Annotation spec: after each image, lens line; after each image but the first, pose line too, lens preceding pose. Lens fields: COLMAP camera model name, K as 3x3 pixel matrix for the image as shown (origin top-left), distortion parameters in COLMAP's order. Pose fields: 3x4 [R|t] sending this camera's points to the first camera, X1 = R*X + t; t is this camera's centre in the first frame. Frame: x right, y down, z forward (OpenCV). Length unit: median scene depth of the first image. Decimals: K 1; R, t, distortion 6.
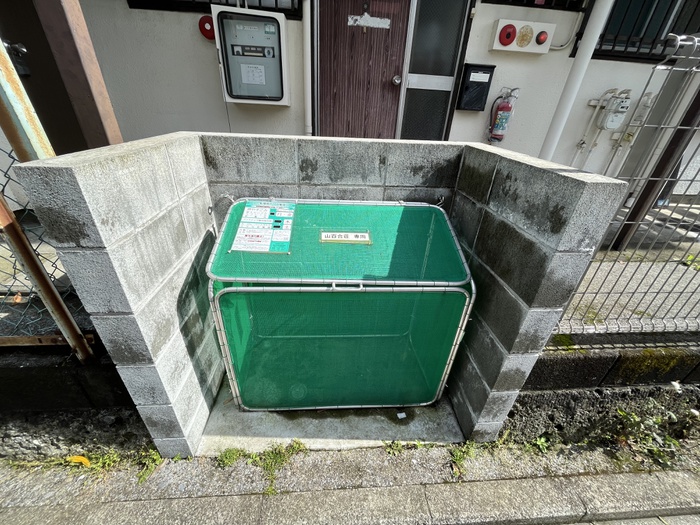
lens RADIAL K [[283.6, 0, 350.8], [0, 283.6, 262.7], [0, 0, 1]] dist [-0.001594, -0.000223]
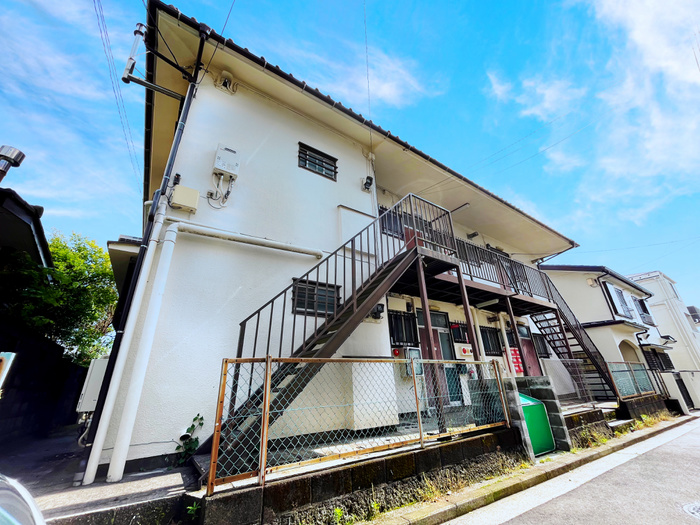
lens RADIAL K [[283.6, 0, 350.3], [0, 283.6, 263.0], [0, 0, 1]] dist [-0.001594, -0.000223]
pose [[0.859465, 0.126669, 0.495252, -2.293313], [0.312539, 0.636445, -0.705165, 0.429221], [-0.404523, 0.760850, 0.507413, -0.873334]]
